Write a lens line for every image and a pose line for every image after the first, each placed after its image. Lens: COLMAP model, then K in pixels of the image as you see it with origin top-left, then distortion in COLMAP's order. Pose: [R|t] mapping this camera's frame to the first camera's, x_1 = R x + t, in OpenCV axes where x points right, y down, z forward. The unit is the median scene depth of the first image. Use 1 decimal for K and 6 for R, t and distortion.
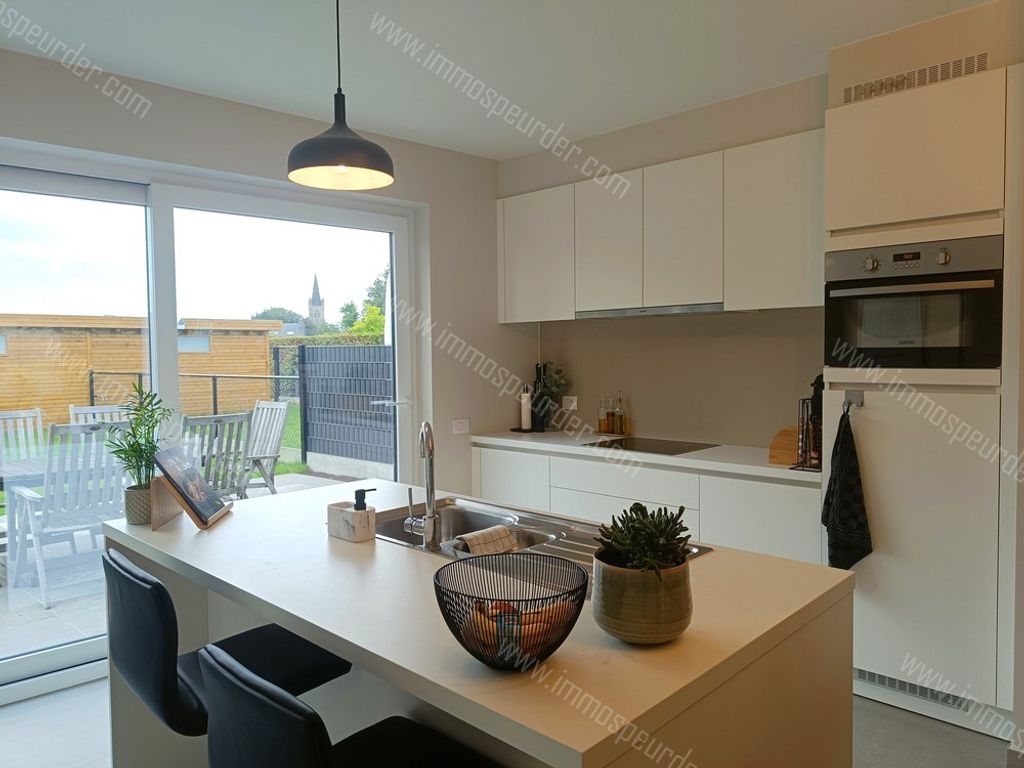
lens RADIAL K [[711.2, 0, 521.5], [0, 711.2, 381.1], [0, 0, 1]] dist [0.018877, -0.008133]
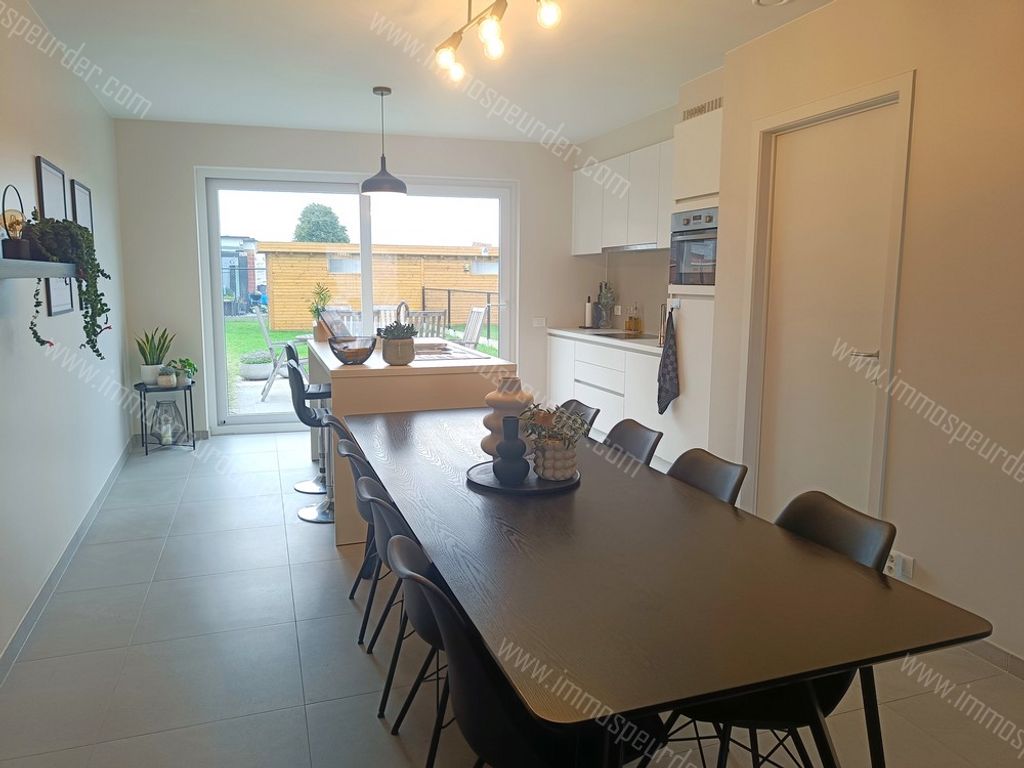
lens RADIAL K [[711.2, 0, 510.5], [0, 711.2, 384.7], [0, 0, 1]] dist [0.018877, -0.008133]
pose [[0.890130, 0.083208, -0.448046, 0.855269], [-0.034375, 0.992648, 0.116054, 0.031941], [0.454409, -0.087901, 0.886446, -0.649921]]
